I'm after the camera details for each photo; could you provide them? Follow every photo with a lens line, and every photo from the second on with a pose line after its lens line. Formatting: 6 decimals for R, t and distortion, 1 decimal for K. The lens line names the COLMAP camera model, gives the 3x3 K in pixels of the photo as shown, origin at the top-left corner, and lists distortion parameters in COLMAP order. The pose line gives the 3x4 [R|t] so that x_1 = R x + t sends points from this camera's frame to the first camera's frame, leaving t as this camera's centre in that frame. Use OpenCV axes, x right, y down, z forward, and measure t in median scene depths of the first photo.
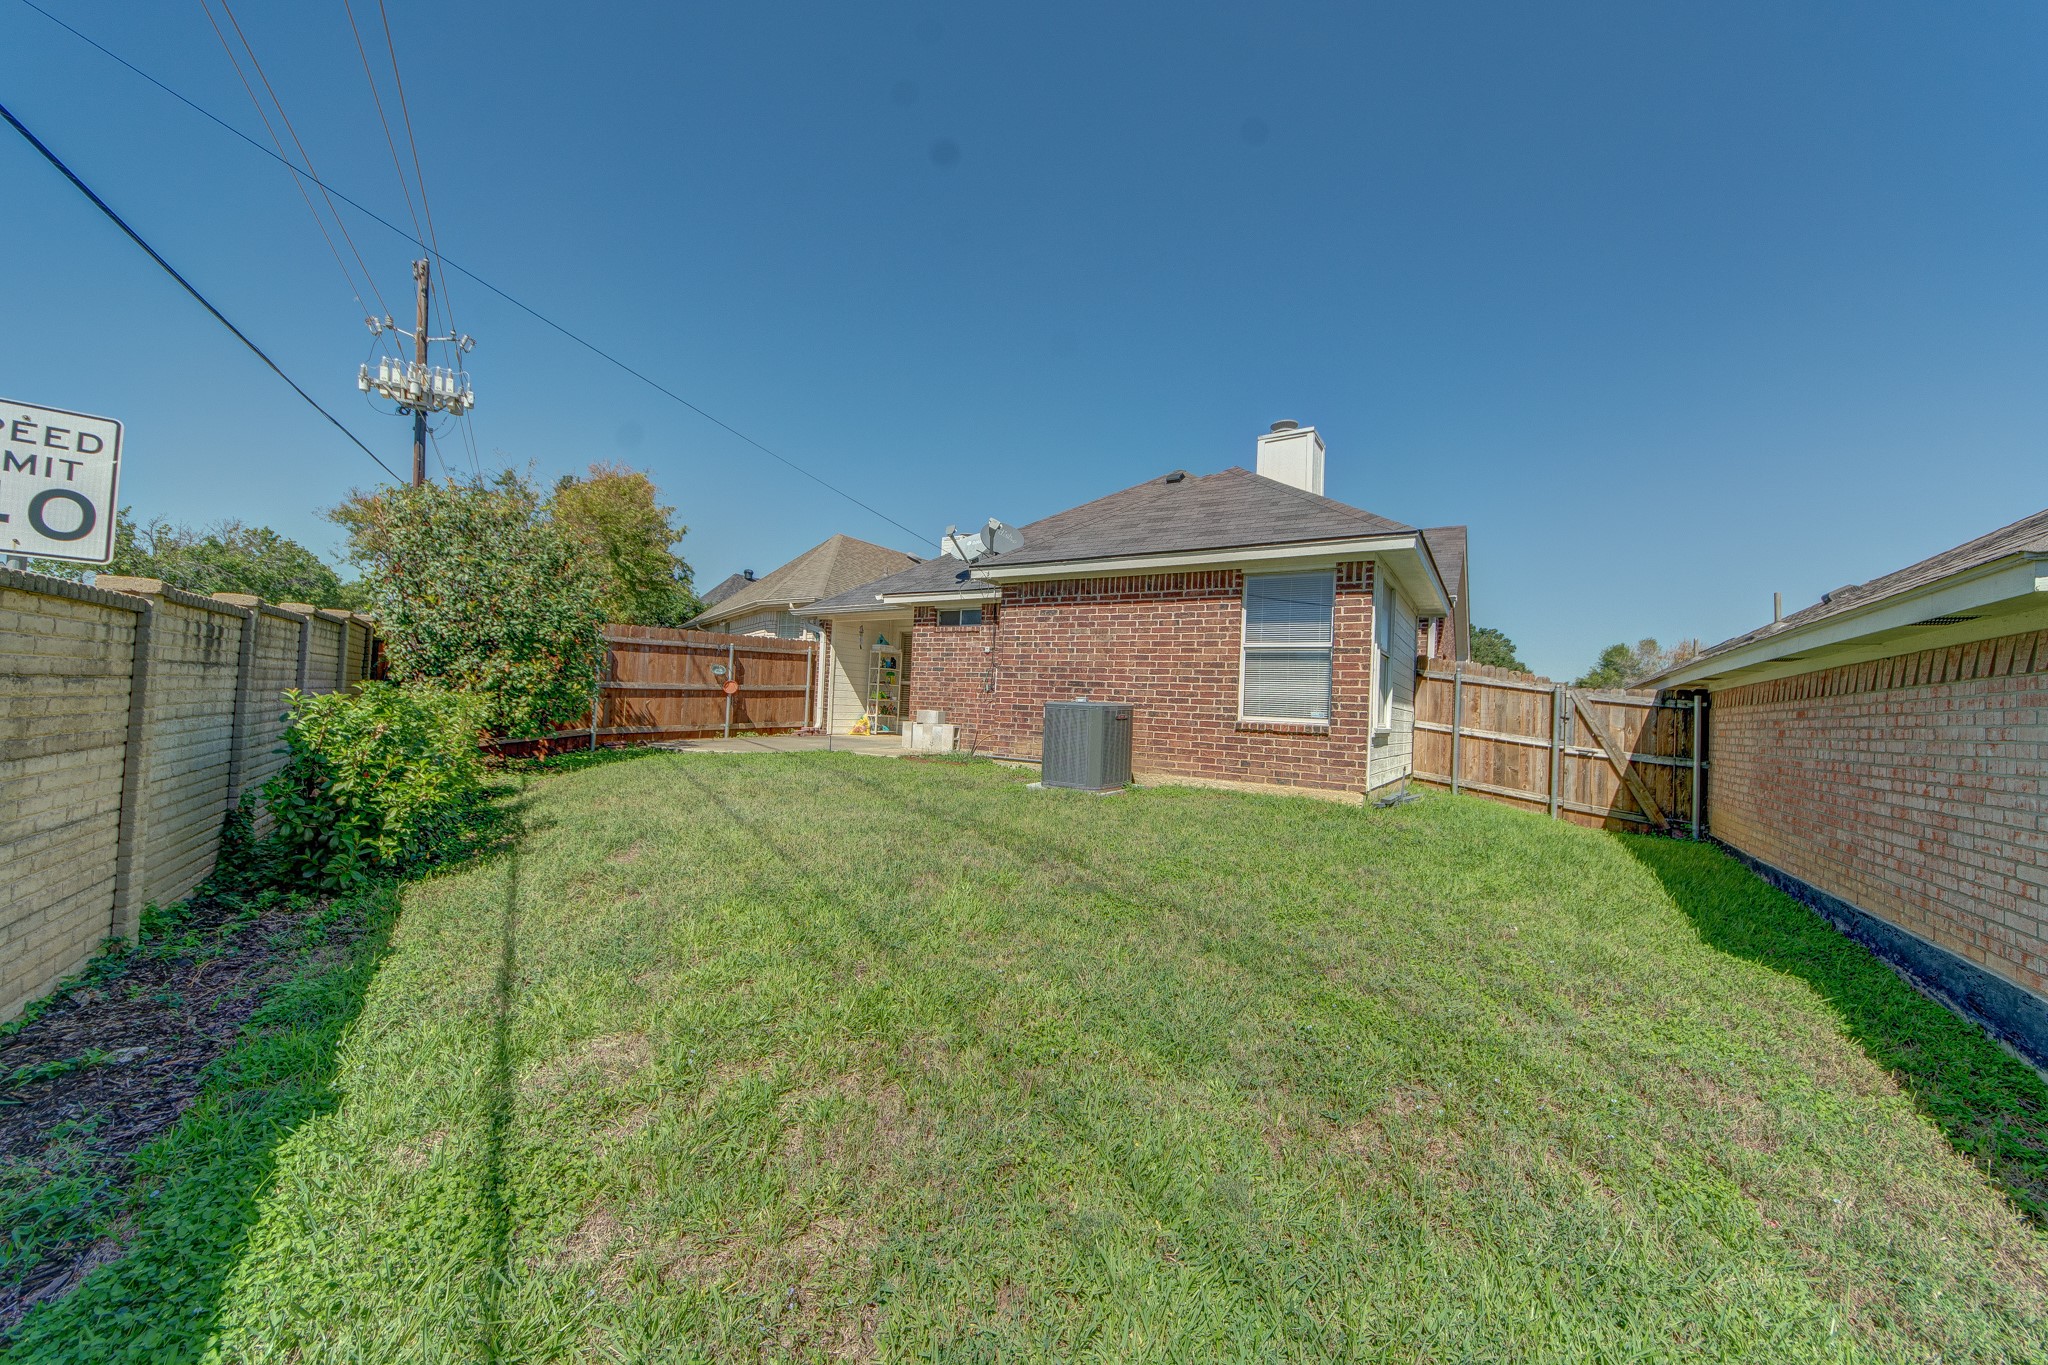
lens RADIAL K [[743.5, 0, 1046.0], [0, 743.5, 689.0], [0, 0, 1]] dist [-0.000610, 0.000222]
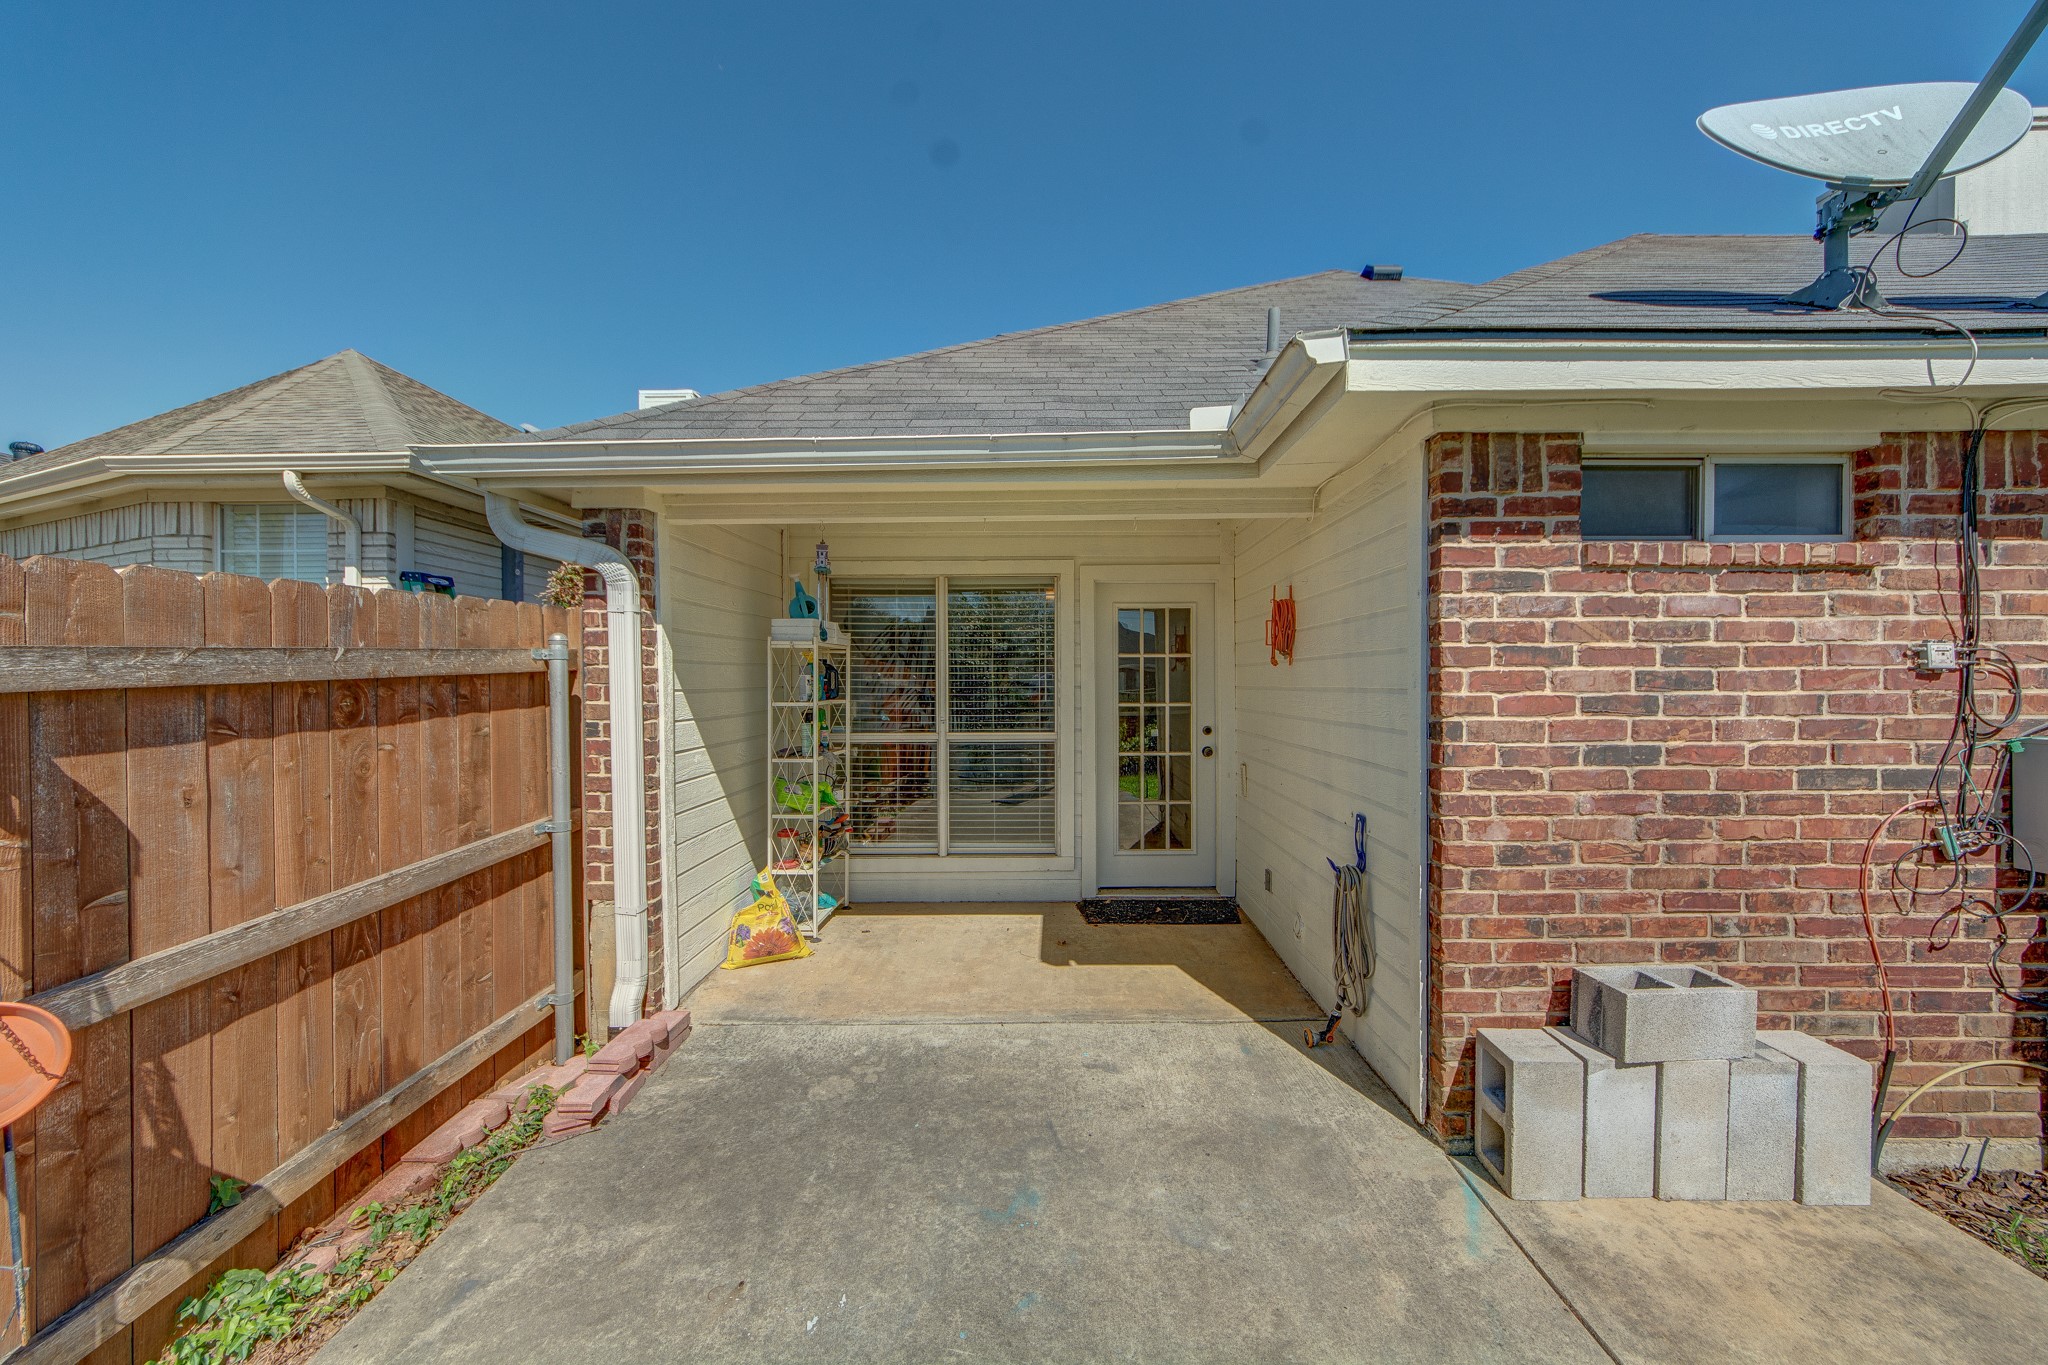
lens RADIAL K [[743.5, 0, 1046.0], [0, 743.5, 689.0], [0, 0, 1]] dist [-0.000610, 0.000222]
pose [[0.847942, -0.054895, 0.527240, -0.329633], [0.031074, 0.998061, 0.053940, -0.051461], [-0.529178, -0.029355, 0.848003, 0.789406]]
